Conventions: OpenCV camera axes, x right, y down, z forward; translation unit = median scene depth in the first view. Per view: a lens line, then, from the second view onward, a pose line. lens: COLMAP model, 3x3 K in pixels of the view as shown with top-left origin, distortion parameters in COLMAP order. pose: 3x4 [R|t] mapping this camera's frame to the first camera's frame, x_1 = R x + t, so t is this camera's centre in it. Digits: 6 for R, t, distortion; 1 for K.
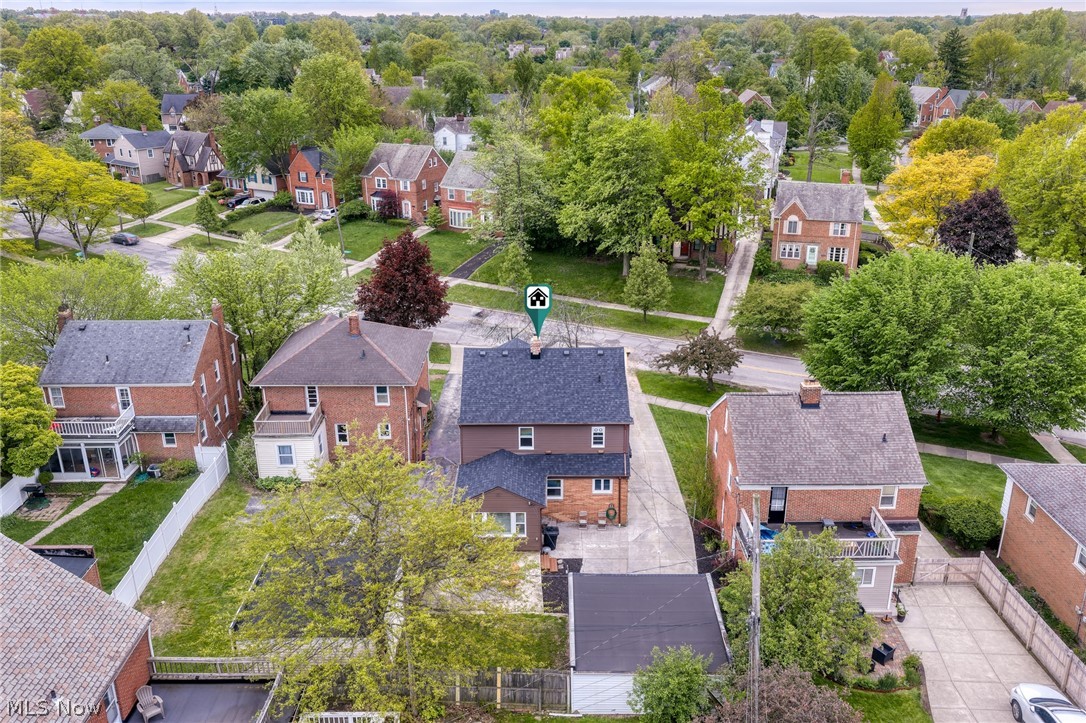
lens RADIAL K [[894.8, 0, 542.2], [0, 894.8, 360.9], [0, 0, 1]] dist [0.011654, -0.023990]
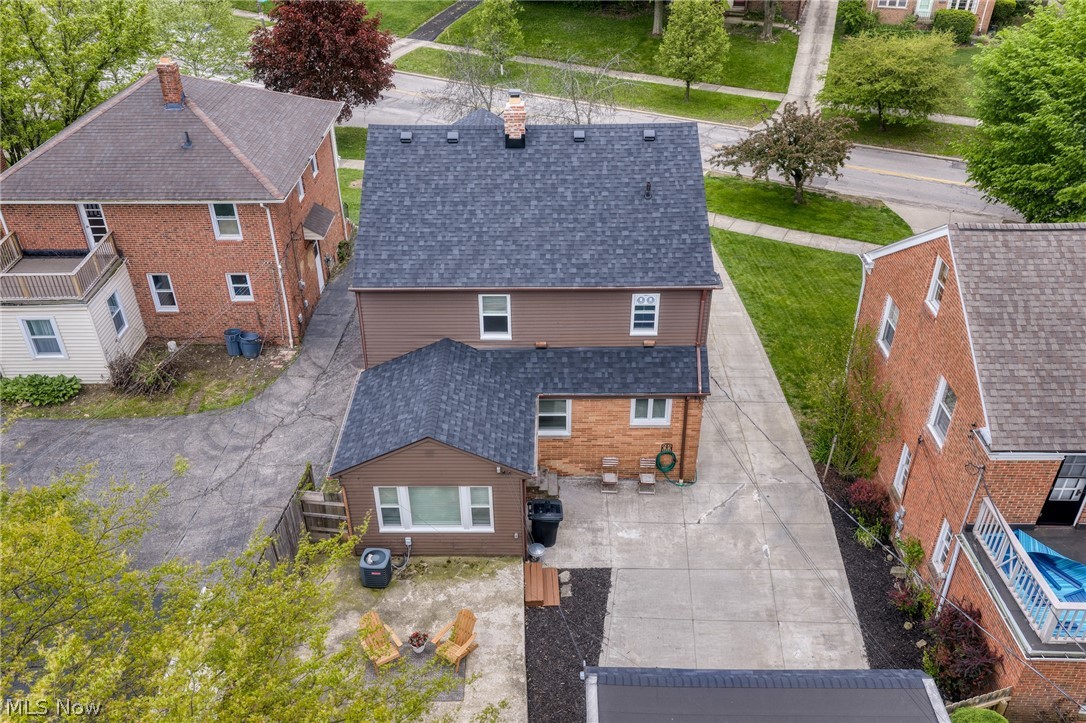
lens RADIAL K [[894.8, 0, 538.7], [0, 894.8, 361.7], [0, 0, 1]] dist [0.011654, -0.023990]
pose [[0.999985, -0.000073, -0.005402, 0.007369], [0.001248, 0.975974, 0.217882, 0.004662], [0.005257, -0.217886, 0.975960, 0.470500]]
